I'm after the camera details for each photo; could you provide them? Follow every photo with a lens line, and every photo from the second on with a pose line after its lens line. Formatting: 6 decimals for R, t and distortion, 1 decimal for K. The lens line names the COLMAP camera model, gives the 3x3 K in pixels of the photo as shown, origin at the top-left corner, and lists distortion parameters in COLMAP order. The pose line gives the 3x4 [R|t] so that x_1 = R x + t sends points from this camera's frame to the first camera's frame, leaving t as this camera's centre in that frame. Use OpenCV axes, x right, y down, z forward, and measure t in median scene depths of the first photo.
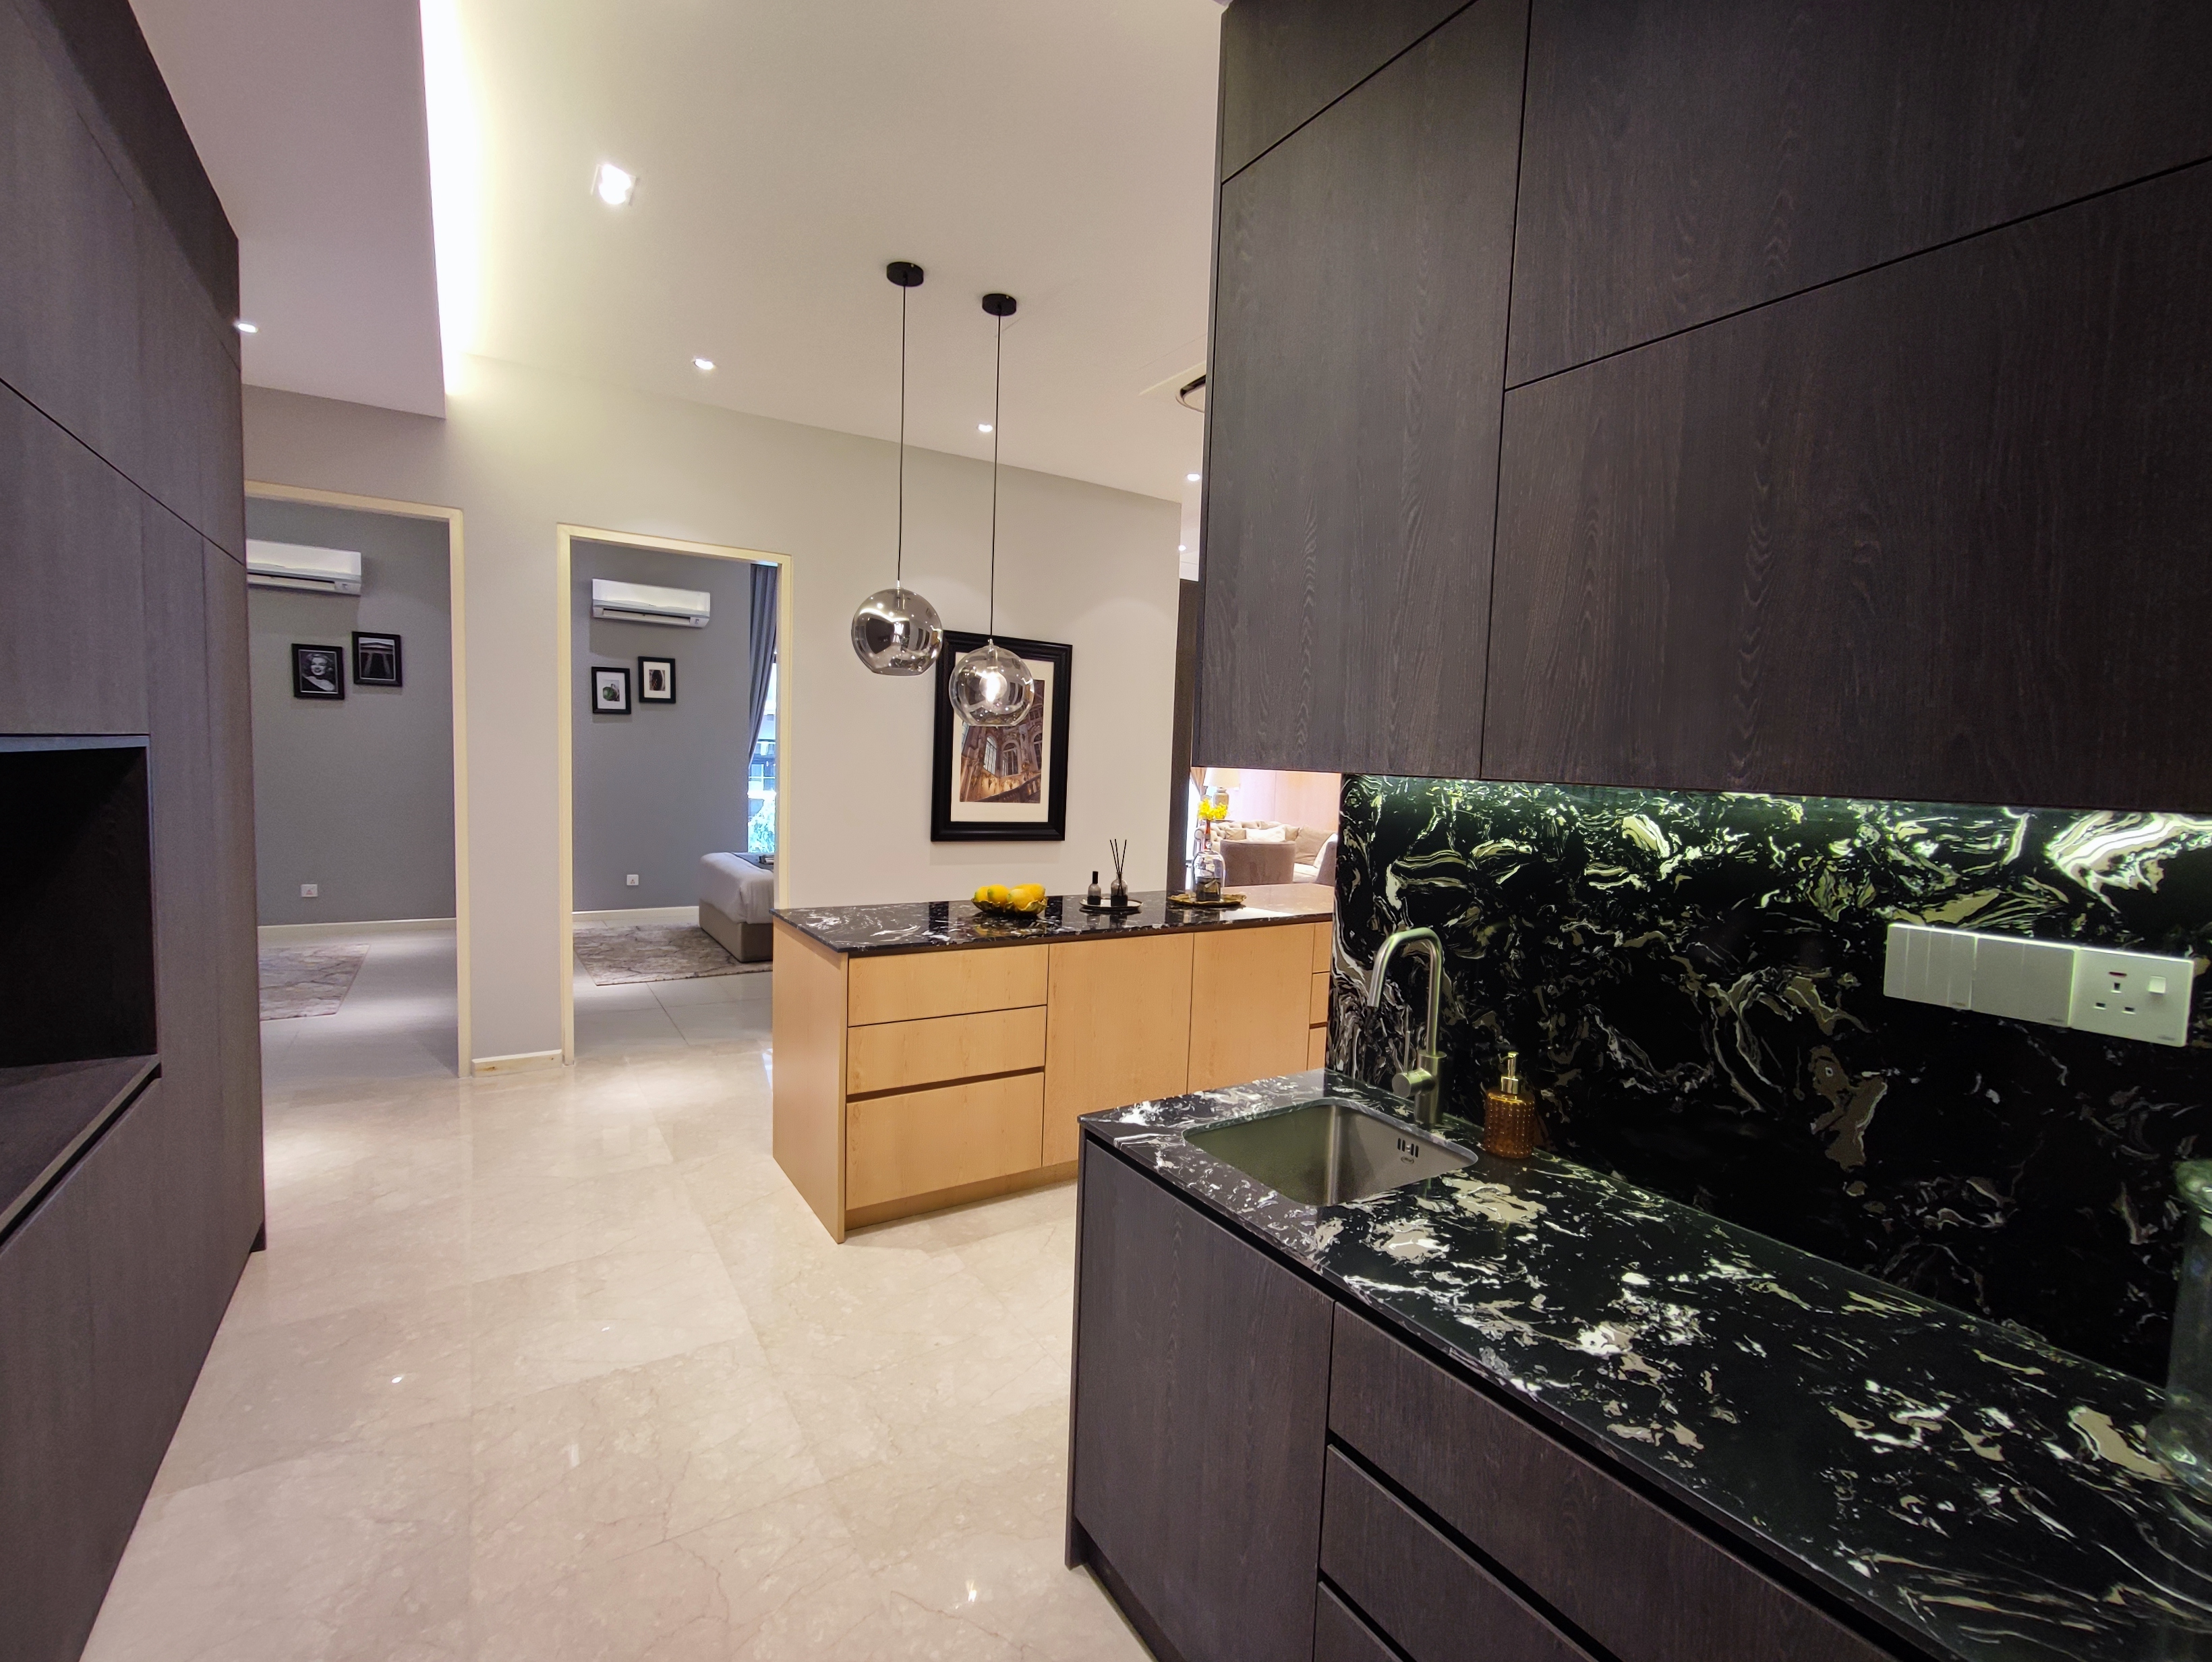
lens RADIAL K [[1004.4, 0, 1107.4], [0, 1004.4, 833.1], [0, 0, 1]] dist [-0.002887, 0.000948]
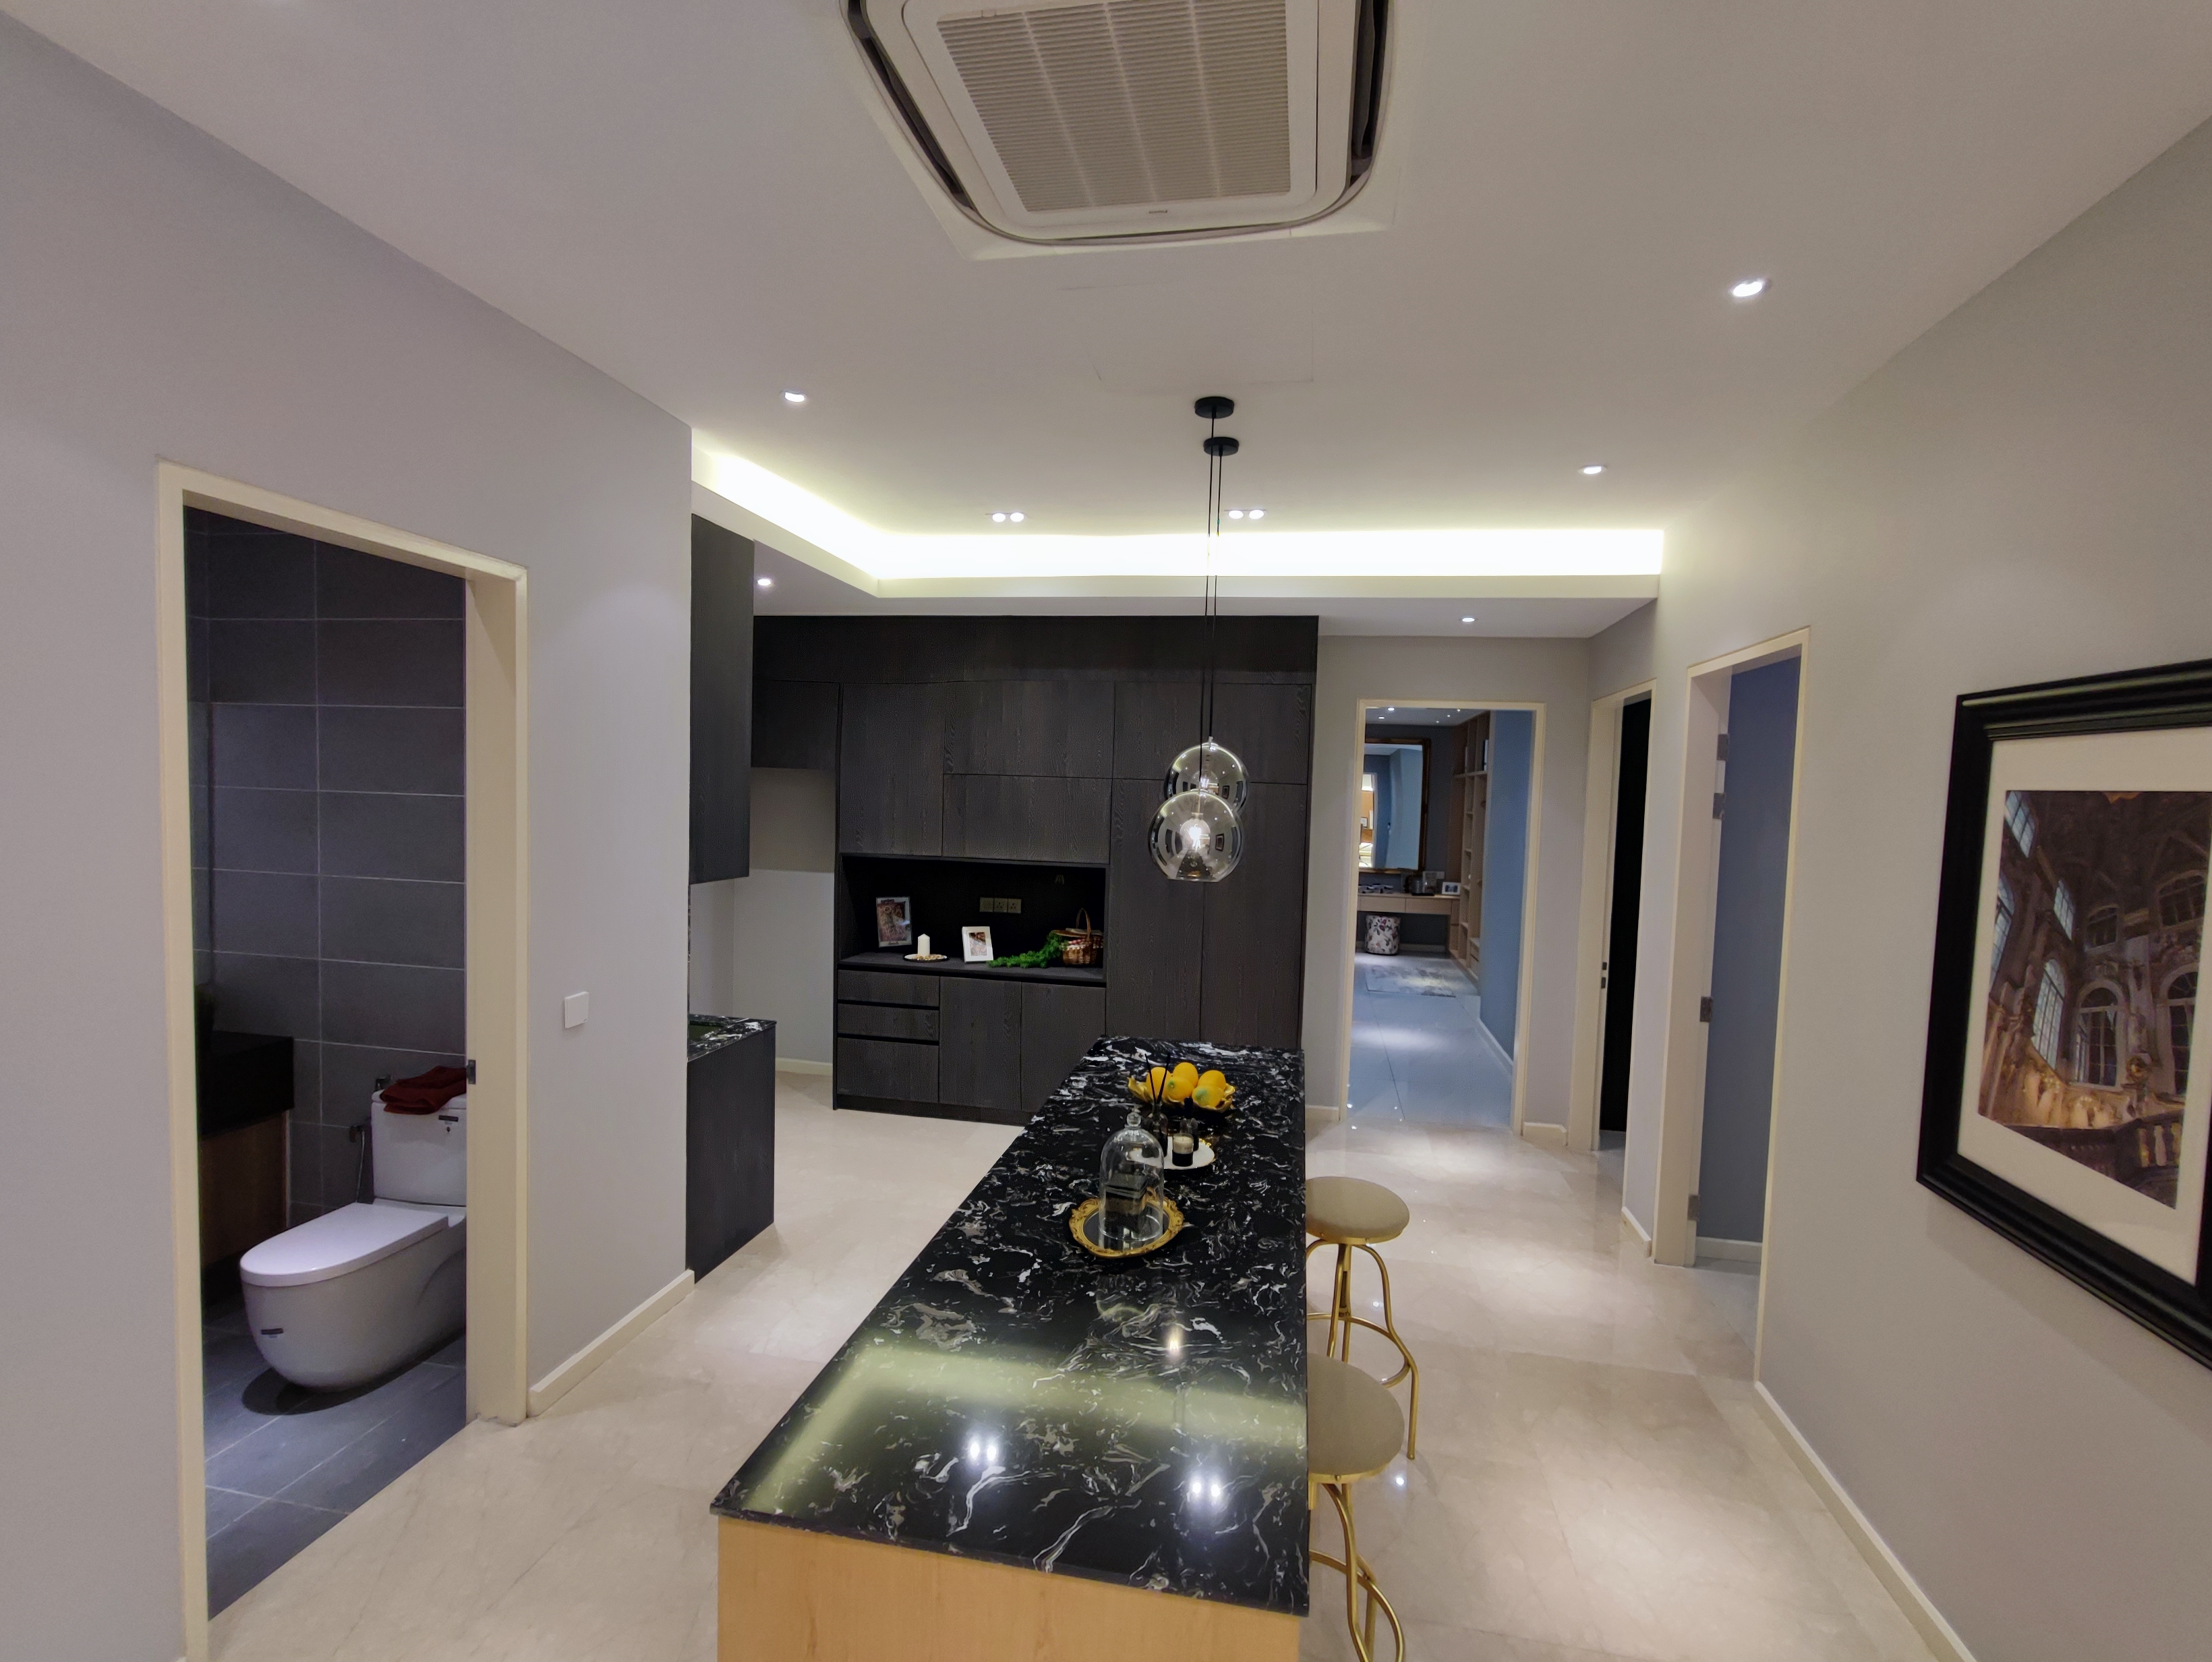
lens RADIAL K [[1004.4, 0, 1110.3], [0, 1004.4, 834.8], [0, 0, 1]] dist [-0.002887, 0.000948]
pose [[-0.682674, -0.025602, -0.730275, 0.376225], [-0.112714, 0.991115, 0.070620, -0.128107], [0.721978, 0.130523, -0.679494, 0.991840]]
